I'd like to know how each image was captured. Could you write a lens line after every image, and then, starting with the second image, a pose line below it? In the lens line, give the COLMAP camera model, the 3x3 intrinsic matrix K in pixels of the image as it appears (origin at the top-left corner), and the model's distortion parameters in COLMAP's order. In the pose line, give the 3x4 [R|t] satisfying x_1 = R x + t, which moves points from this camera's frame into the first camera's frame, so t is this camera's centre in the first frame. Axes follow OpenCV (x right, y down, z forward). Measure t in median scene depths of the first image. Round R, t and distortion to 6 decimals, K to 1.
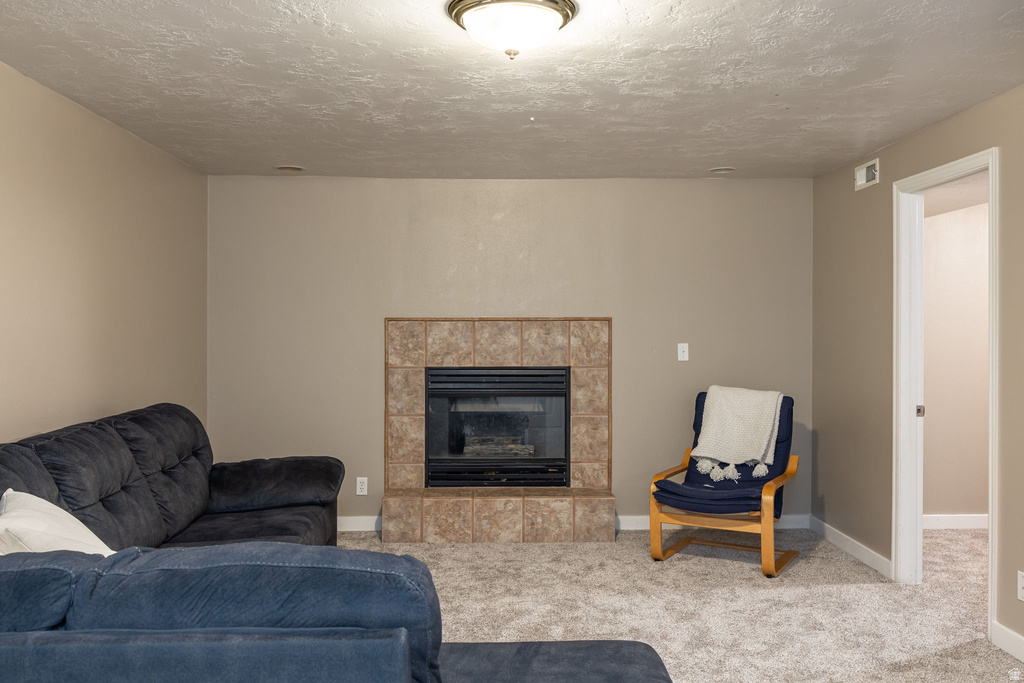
lens RADIAL K [[886.8, 0, 511.0], [0, 886.8, 336.5], [0, 0, 1]] dist [-0.003749, 0.006857]
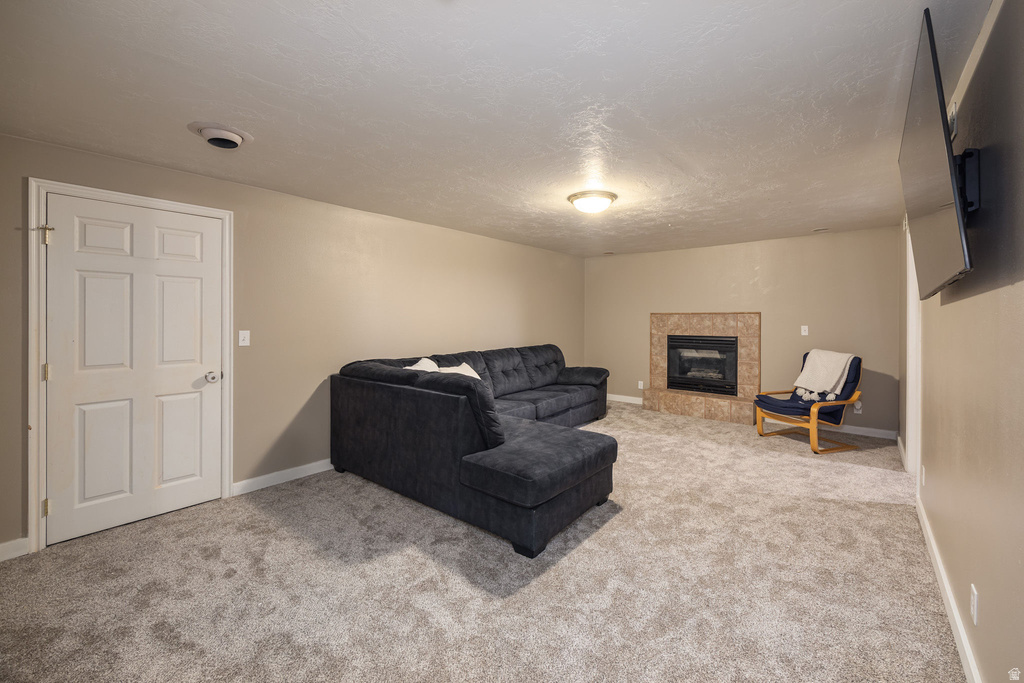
lens RADIAL K [[413.0, 0, 508.9], [0, 413.0, 322.4], [0, 0, 1]] dist [-0.004078, 0.000265]
pose [[0.745676, 0.008519, -0.666254, 0.304884], [-0.008158, 0.999960, 0.003655, 0.002396], [0.666259, 0.002710, 0.745716, -0.045798]]
